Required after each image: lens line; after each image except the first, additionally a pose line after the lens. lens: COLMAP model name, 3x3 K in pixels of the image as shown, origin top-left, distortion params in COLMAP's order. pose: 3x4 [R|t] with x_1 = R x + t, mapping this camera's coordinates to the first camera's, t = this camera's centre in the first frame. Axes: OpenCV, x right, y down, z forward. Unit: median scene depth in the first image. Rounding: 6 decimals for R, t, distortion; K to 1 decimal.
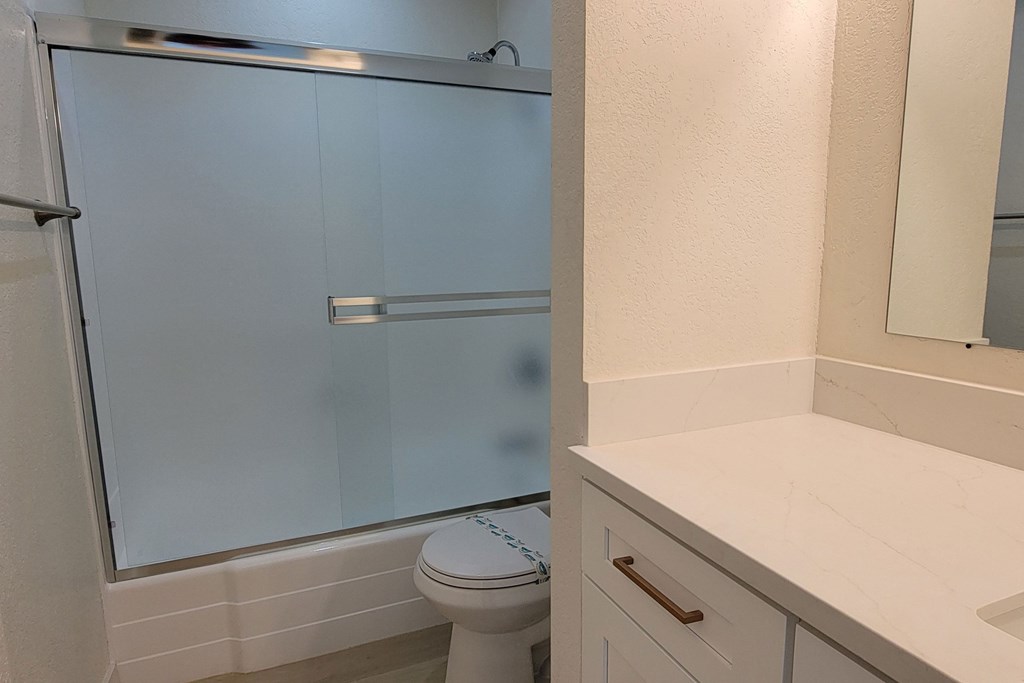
lens RADIAL K [[630.2, 0, 509.7], [0, 630.2, 345.9], [0, 0, 1]] dist [0.000469, 0.000071]
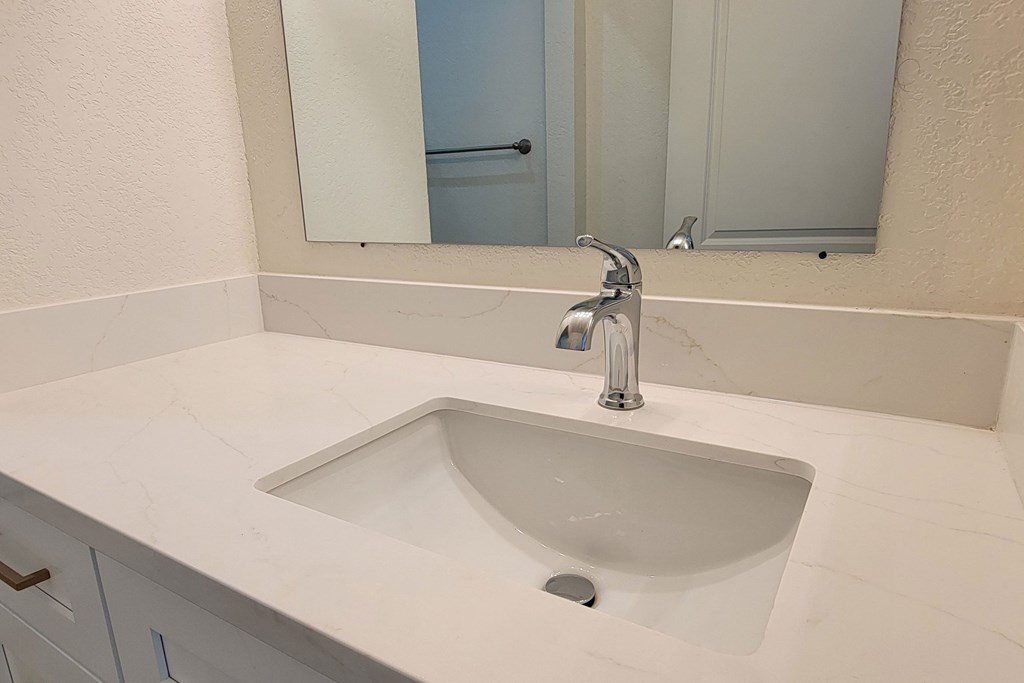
lens RADIAL K [[630.2, 0, 509.7], [0, 630.2, 345.9], [0, 0, 1]] dist [0.000469, 0.000071]
pose [[0.821824, -0.151120, 0.549334, 0.259821], [0.109874, 0.988120, 0.107453, 0.067132], [-0.559046, -0.027950, 0.828665, -0.027694]]
